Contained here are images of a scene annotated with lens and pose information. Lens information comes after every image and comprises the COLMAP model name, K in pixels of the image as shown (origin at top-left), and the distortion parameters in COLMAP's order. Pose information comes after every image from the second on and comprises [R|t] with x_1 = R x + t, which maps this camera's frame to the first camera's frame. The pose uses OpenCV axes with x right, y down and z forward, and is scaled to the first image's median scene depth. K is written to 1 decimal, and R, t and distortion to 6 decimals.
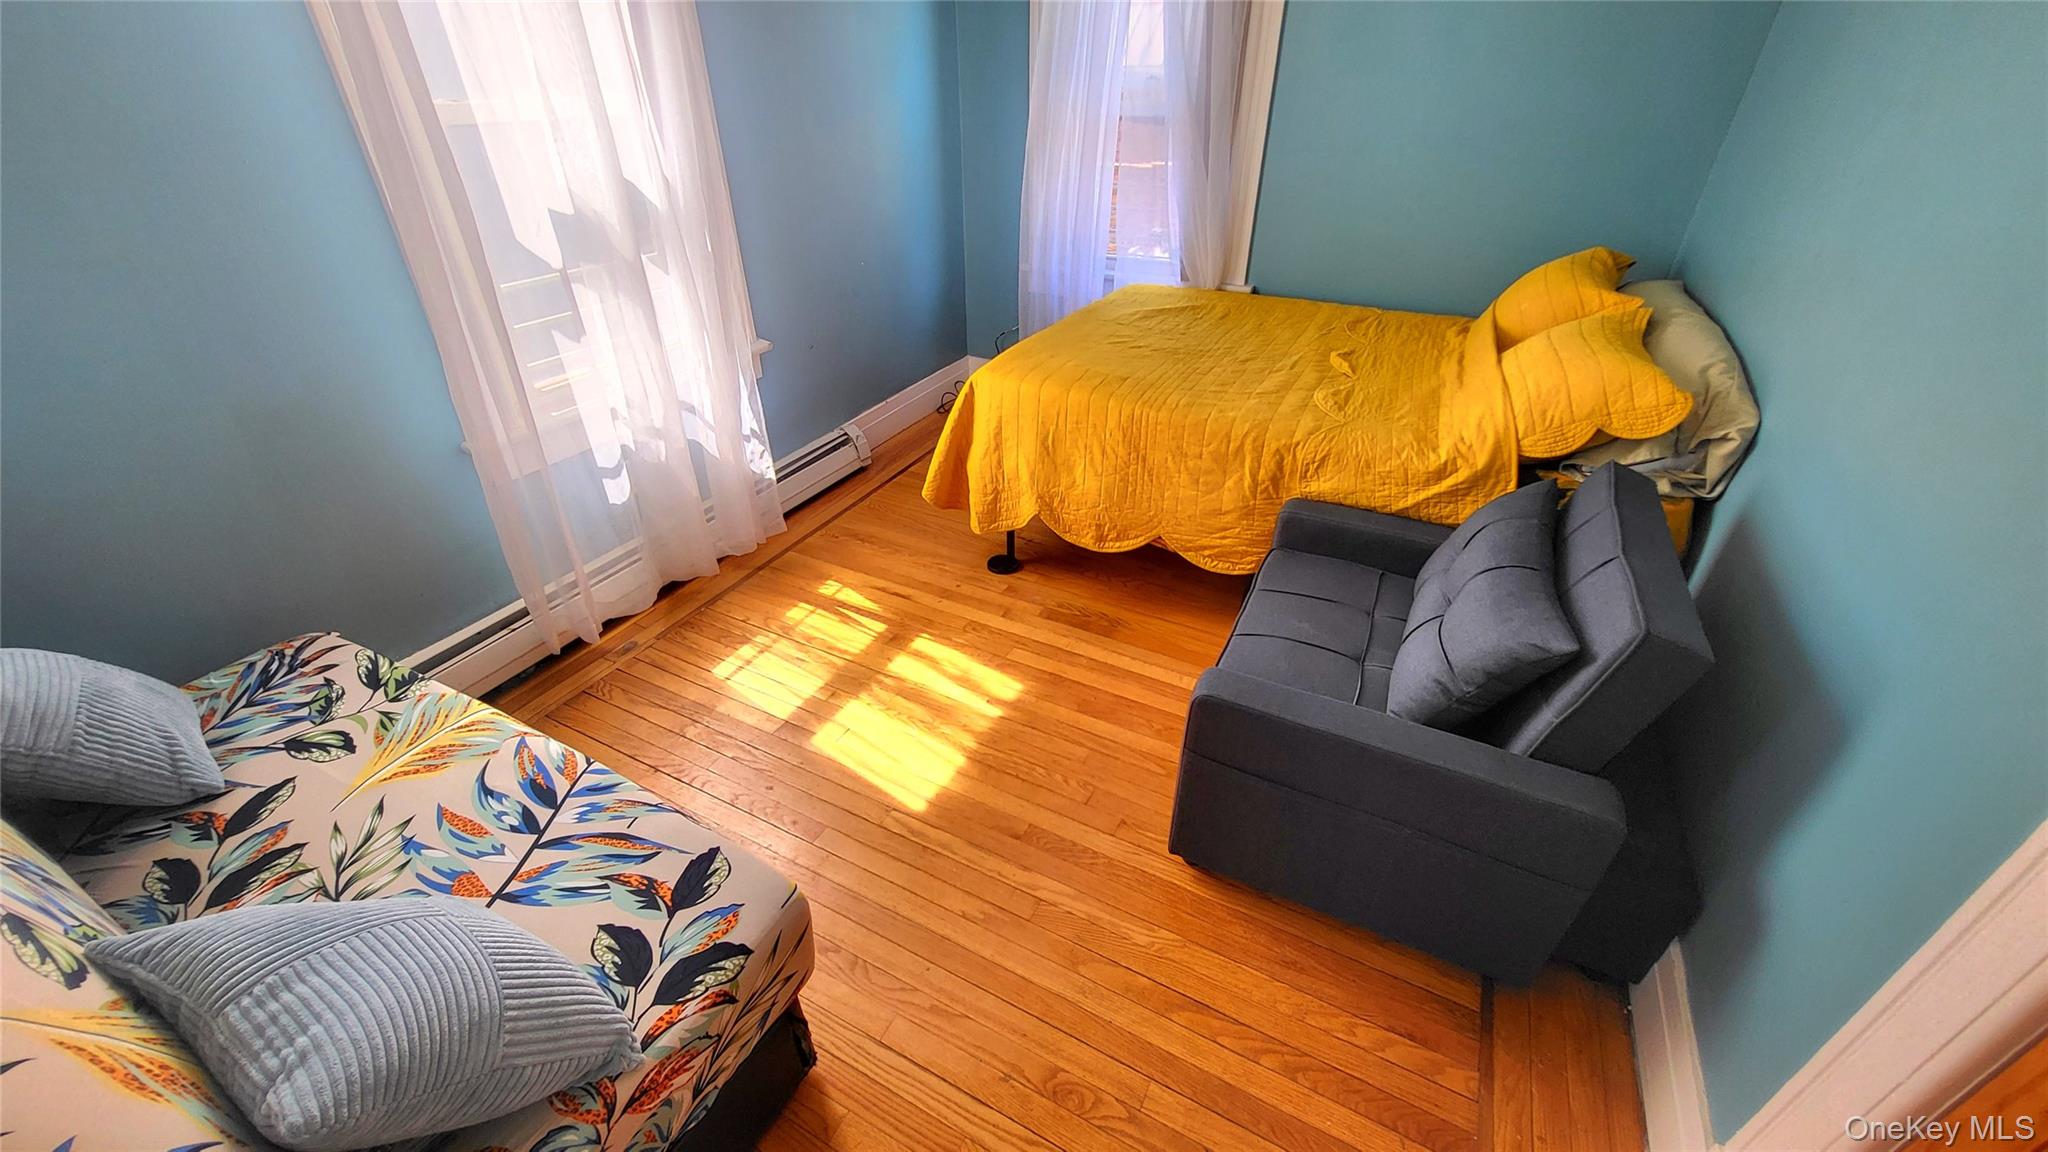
lens RADIAL K [[809.1, 0, 1024.0], [0, 809.1, 576.0], [0, 0, 1]] dist [-0.000497, -0.000181]
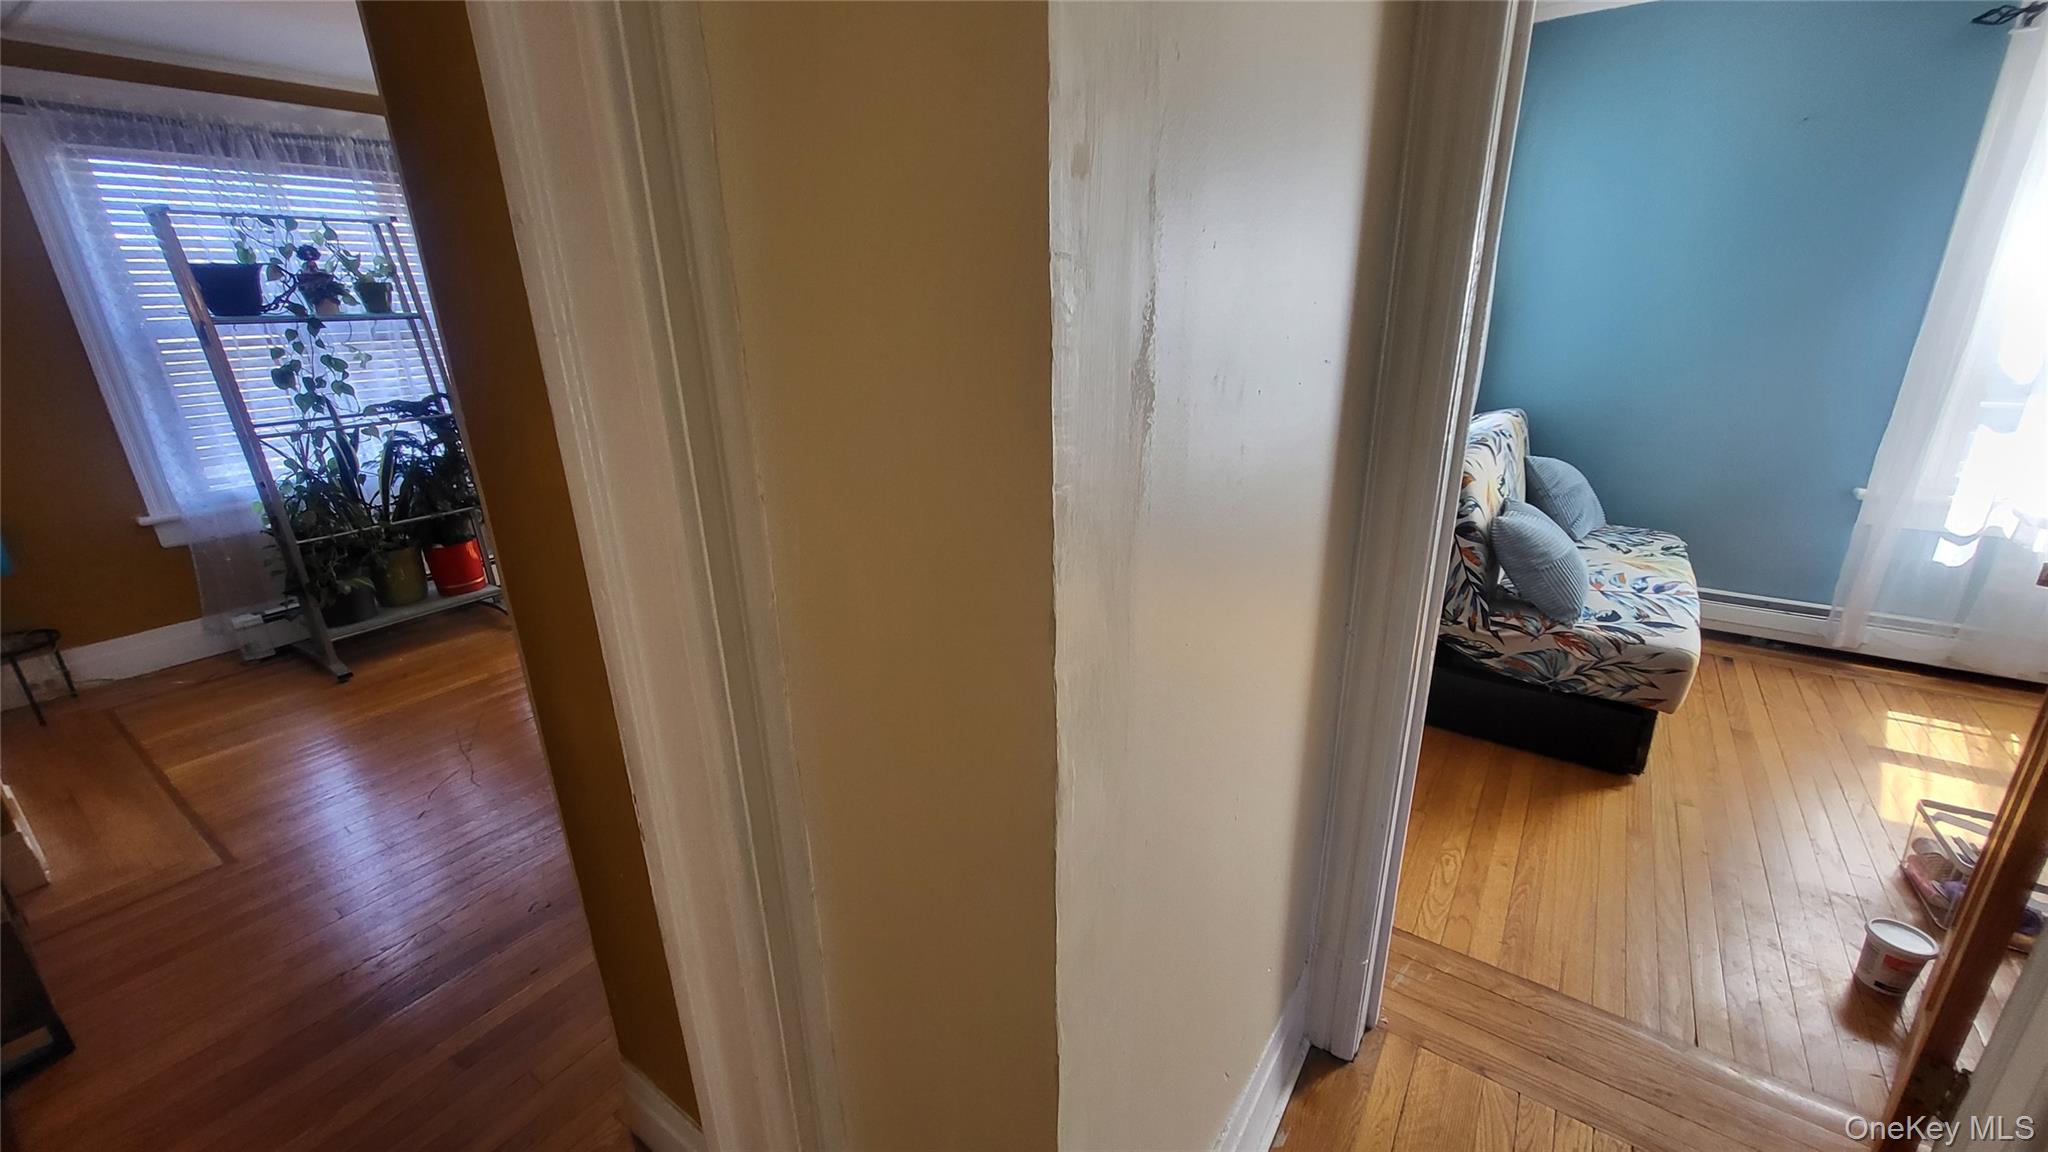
lens RADIAL K [[809.1, 0, 1024.0], [0, 809.1, 576.0], [0, 0, 1]] dist [-0.000497, -0.000181]
pose [[-0.124420, 0.325647, -0.937269, 1.438229], [-0.507743, 0.790668, 0.342113, 0.351832], [0.852477, 0.518458, 0.066971, -0.478274]]
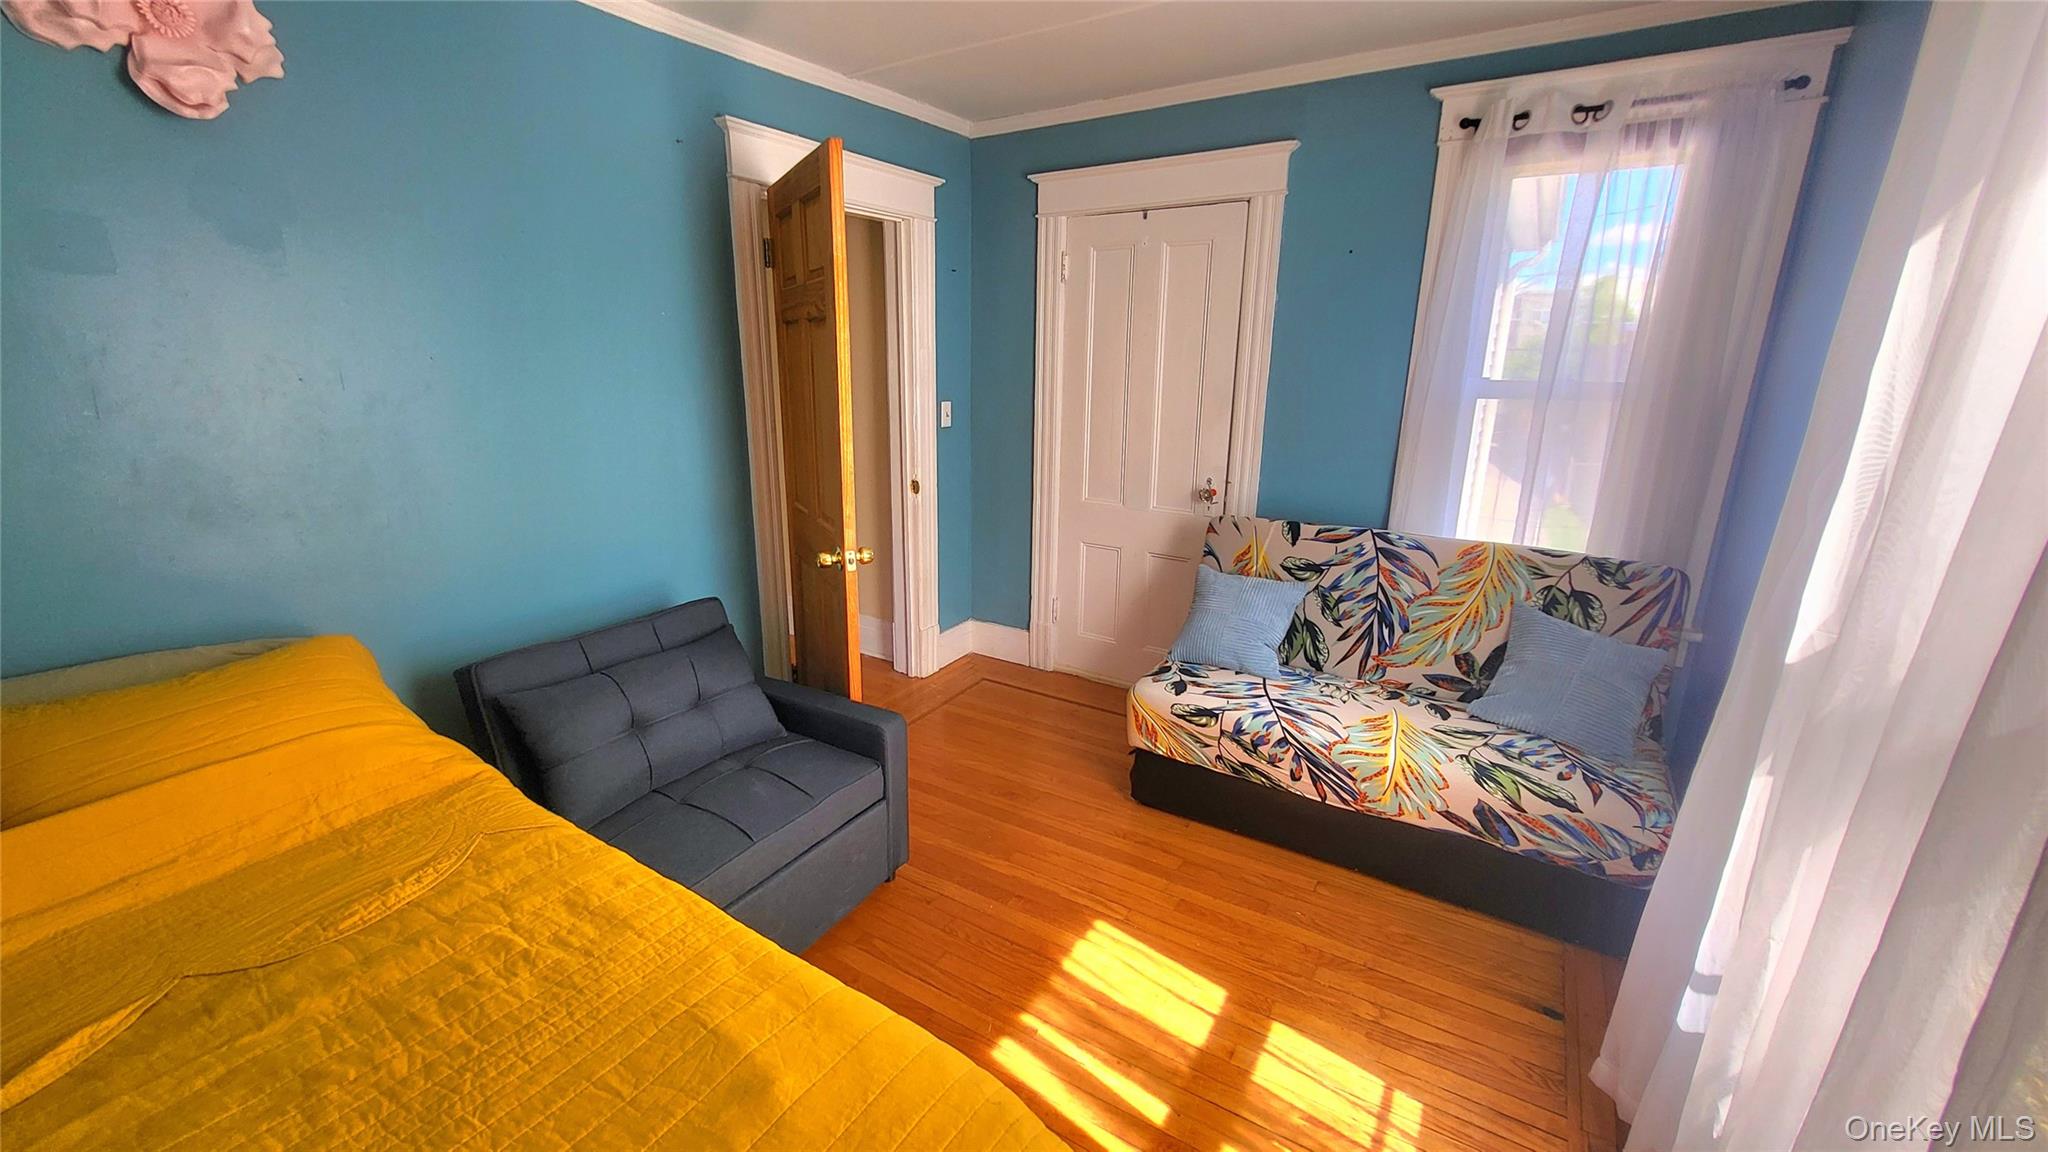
lens RADIAL K [[809.1, 0, 1024.0], [0, 809.1, 576.0], [0, 0, 1]] dist [-0.000497, -0.000181]
pose [[-0.996359, -0.028371, 0.080402, -0.141740], [0.040052, 0.676744, 0.735129, -1.265963], [-0.075268, 0.735672, -0.673143, 2.009789]]
